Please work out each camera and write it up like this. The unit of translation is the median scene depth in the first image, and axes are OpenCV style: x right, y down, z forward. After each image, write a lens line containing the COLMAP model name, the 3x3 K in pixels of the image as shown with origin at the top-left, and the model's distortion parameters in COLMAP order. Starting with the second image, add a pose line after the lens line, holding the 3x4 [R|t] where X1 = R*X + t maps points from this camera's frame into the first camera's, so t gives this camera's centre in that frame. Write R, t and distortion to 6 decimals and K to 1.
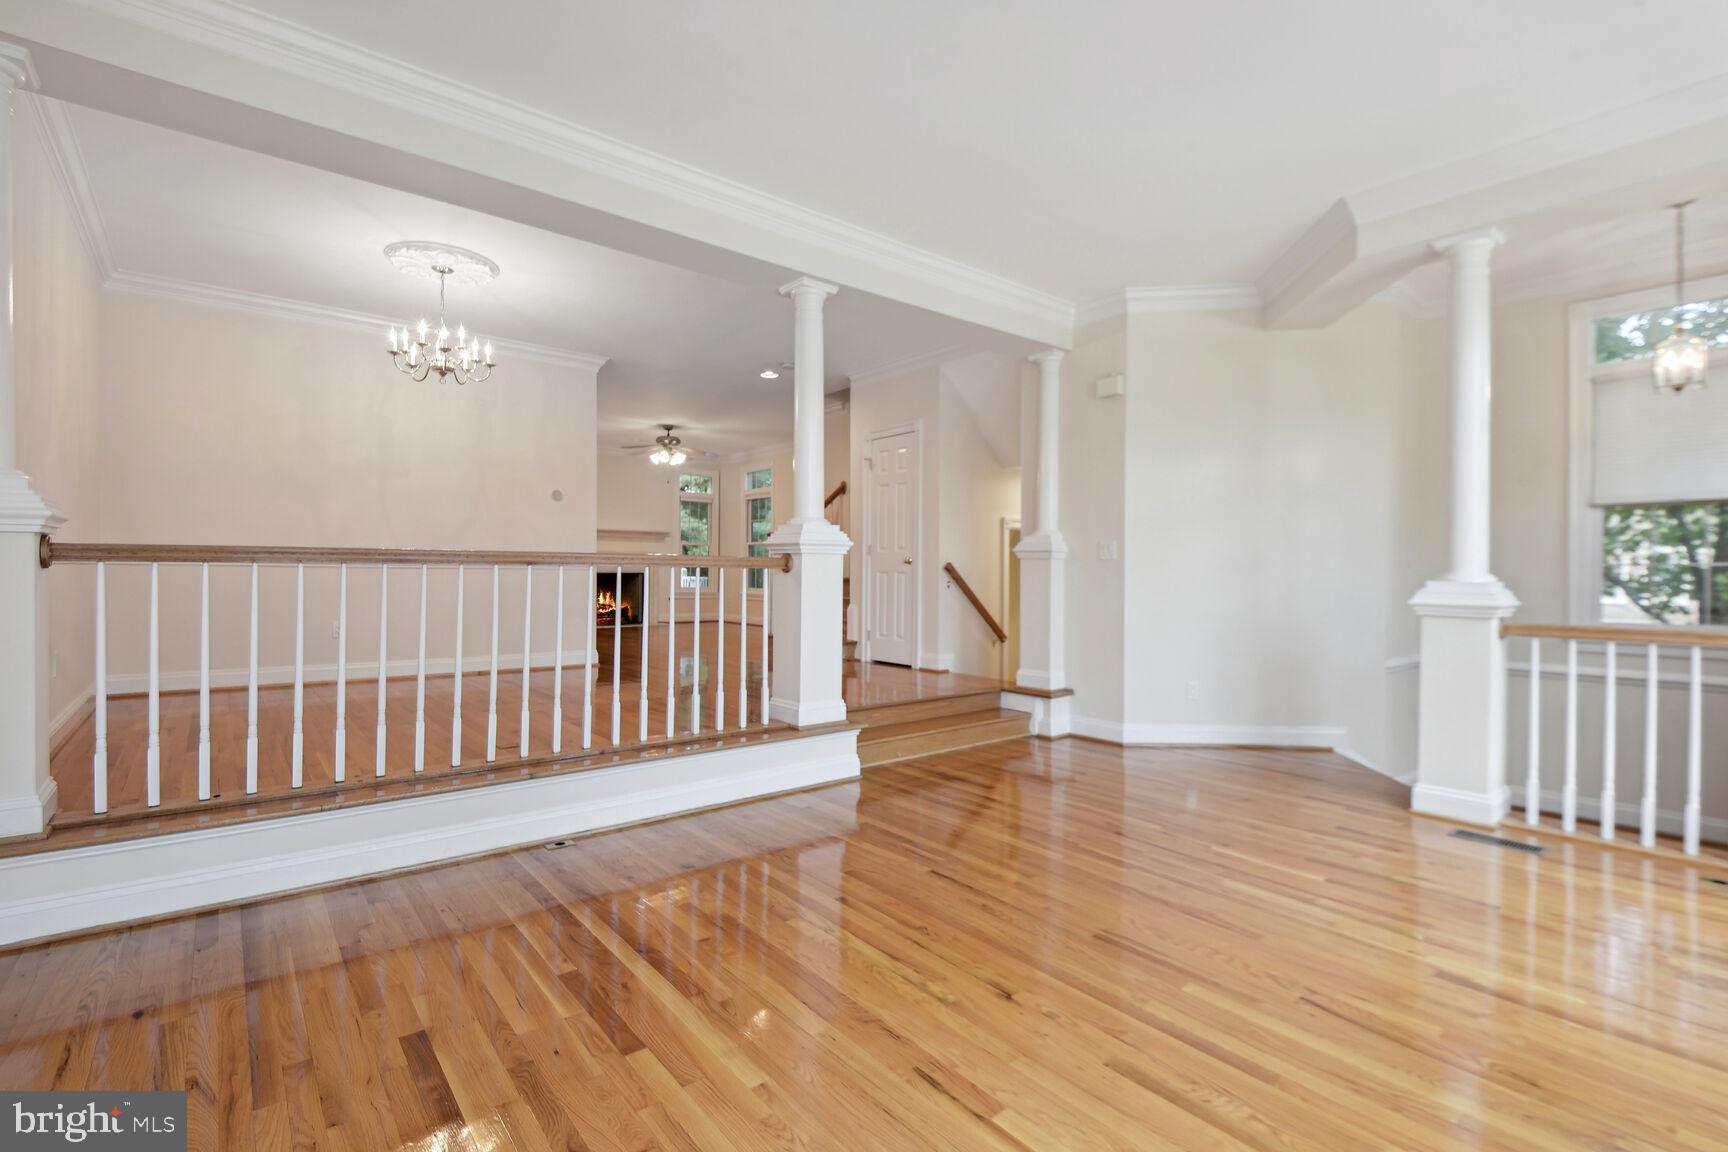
lens RADIAL K [[800.7, 0, 875.9], [0, 800.7, 579.7], [0, 0, 1]] dist [-0.001071, -0.000008]
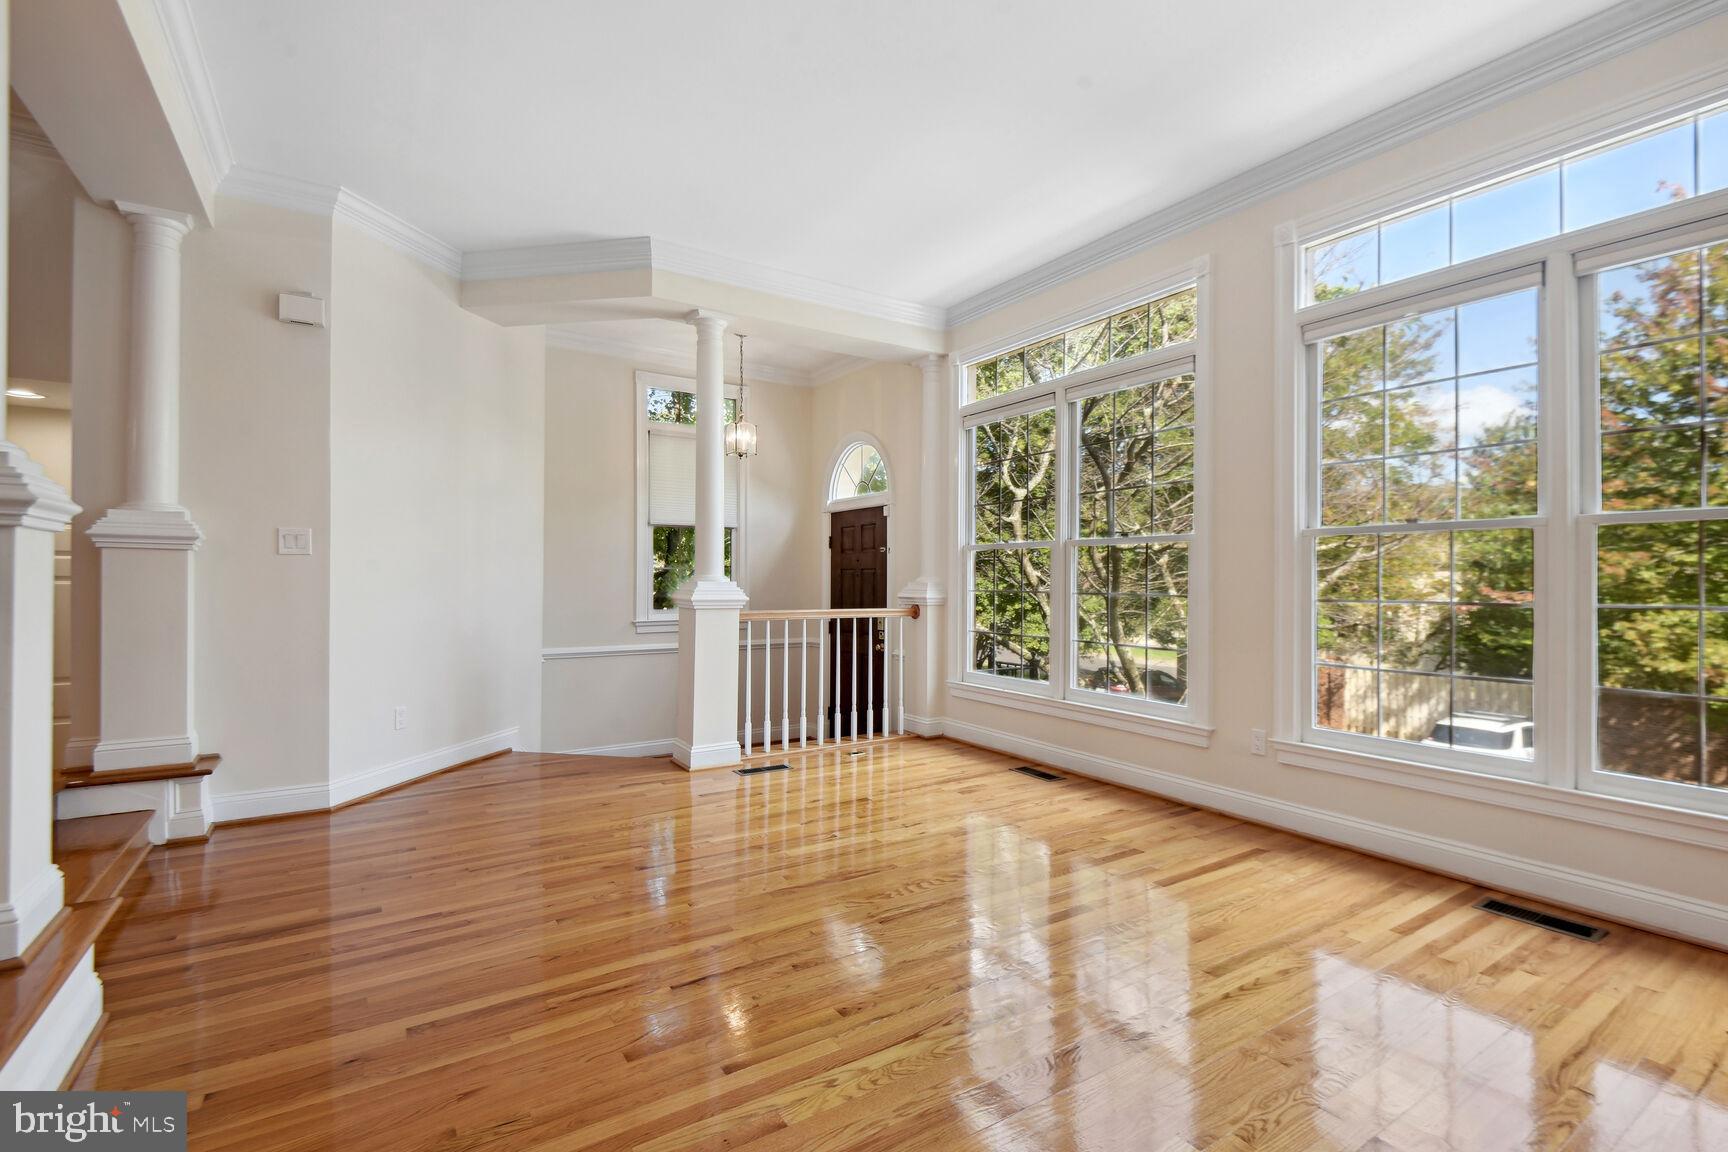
lens RADIAL K [[800.7, 0, 875.9], [0, 800.7, 579.7], [0, 0, 1]] dist [-0.001071, -0.000008]
pose [[0.088121, -0.006833, 0.996086, -0.383675], [0.004208, 0.999970, 0.006488, -0.006105], [-0.996101, 0.003620, 0.088147, 0.454390]]
